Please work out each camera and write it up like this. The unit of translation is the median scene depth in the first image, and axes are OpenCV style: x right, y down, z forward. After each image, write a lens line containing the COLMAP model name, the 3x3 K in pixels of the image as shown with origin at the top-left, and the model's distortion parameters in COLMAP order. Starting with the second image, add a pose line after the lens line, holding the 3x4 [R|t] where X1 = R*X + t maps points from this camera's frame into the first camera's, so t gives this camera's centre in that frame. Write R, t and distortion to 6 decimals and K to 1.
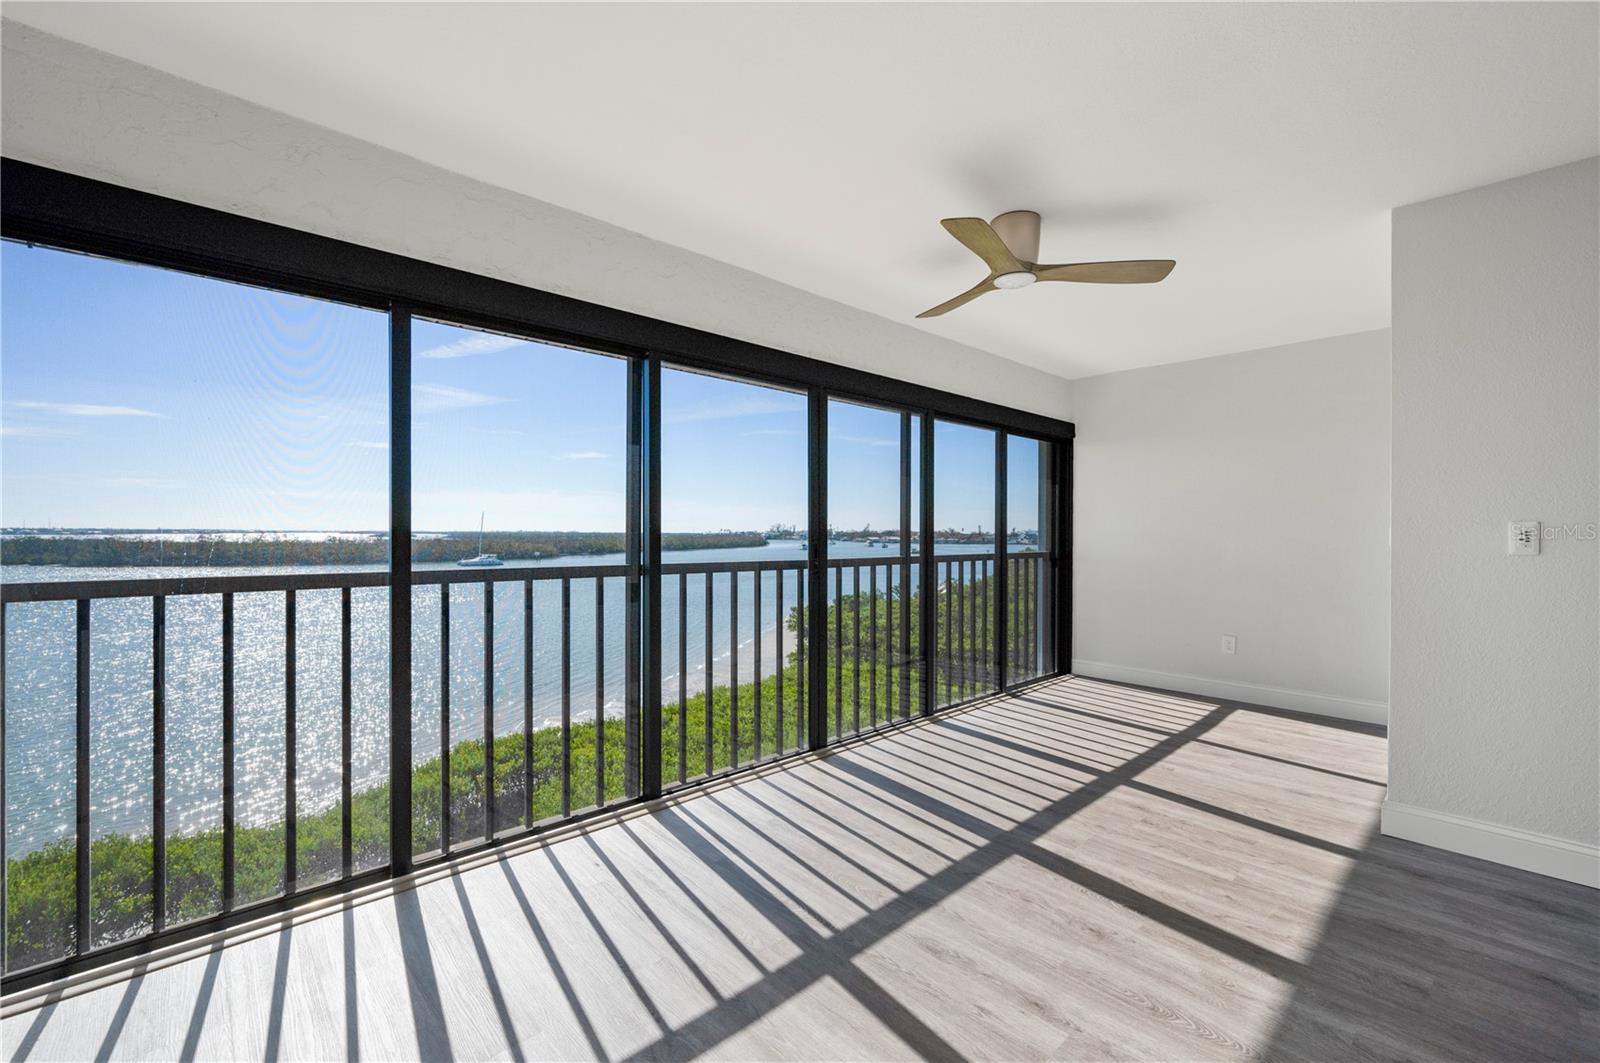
lens RADIAL K [[685.9, 0, 793.4], [0, 685.9, 534.2], [0, 0, 1]] dist [0.002903, 0.000295]
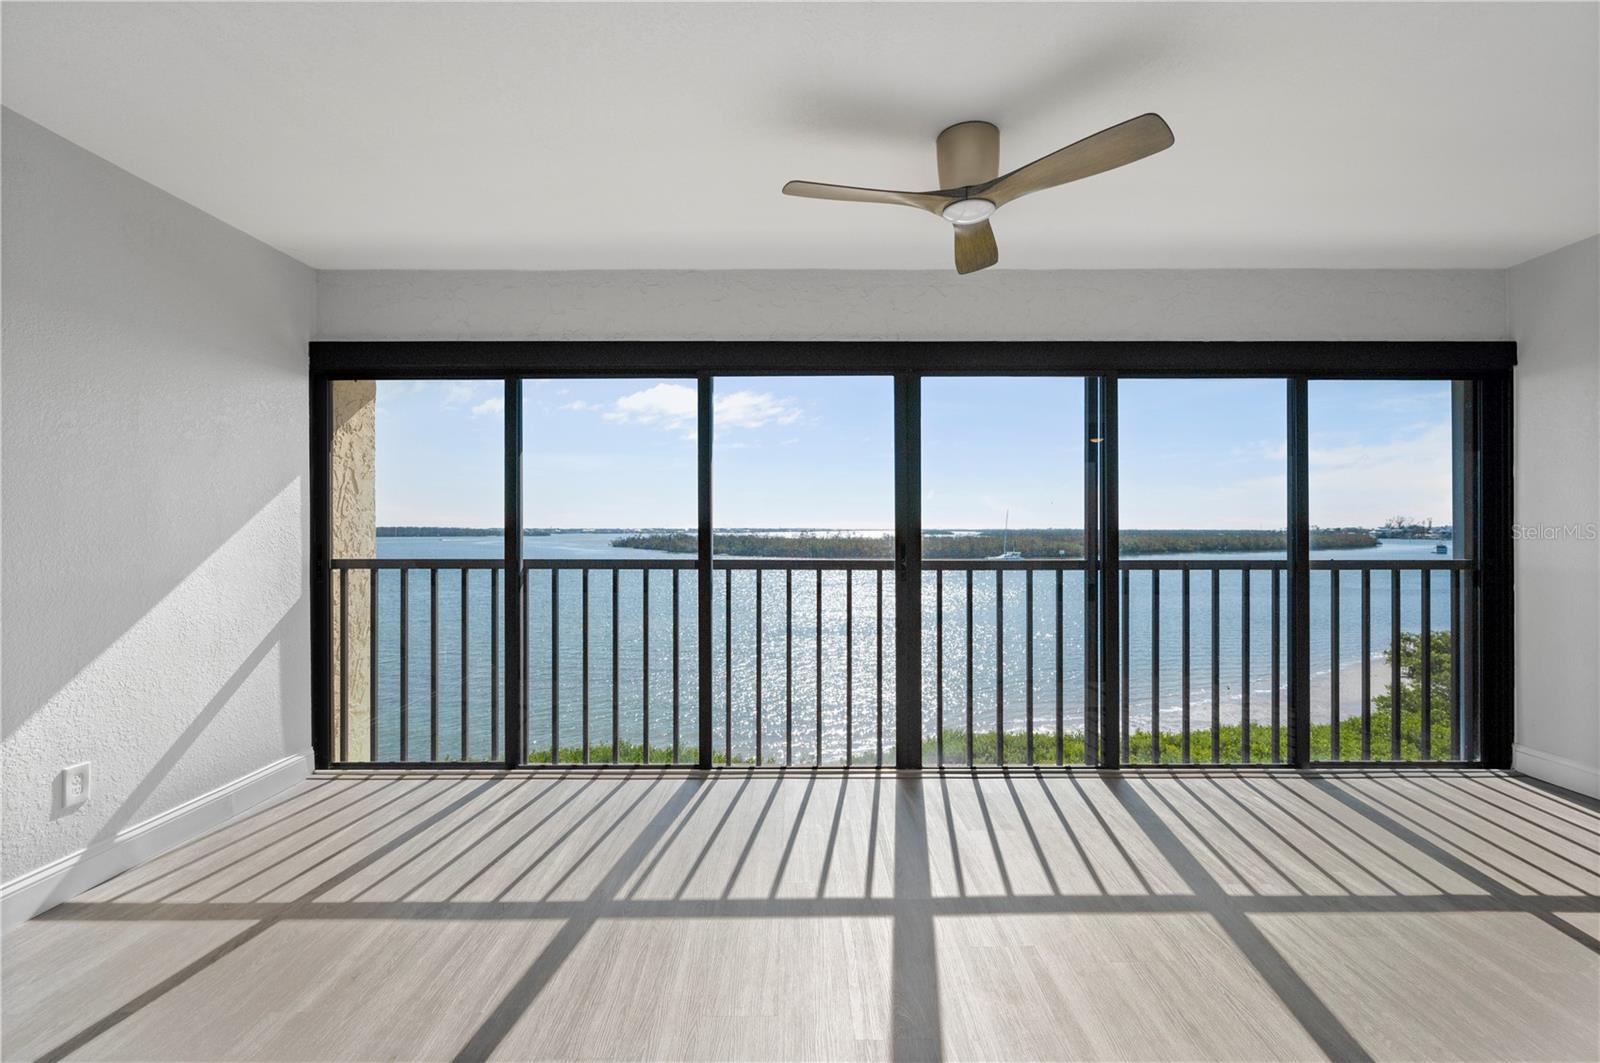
lens RADIAL K [[731.7, 0, 796.1], [0, 731.7, 528.7], [0, 0, 1]] dist [-0.009078, 0.000437]
pose [[0.726406, -0.004114, -0.687253, 0.394928], [0.001184, 0.999988, -0.004735, 0.000553], [0.687265, 0.002625, 0.726402, 0.131798]]
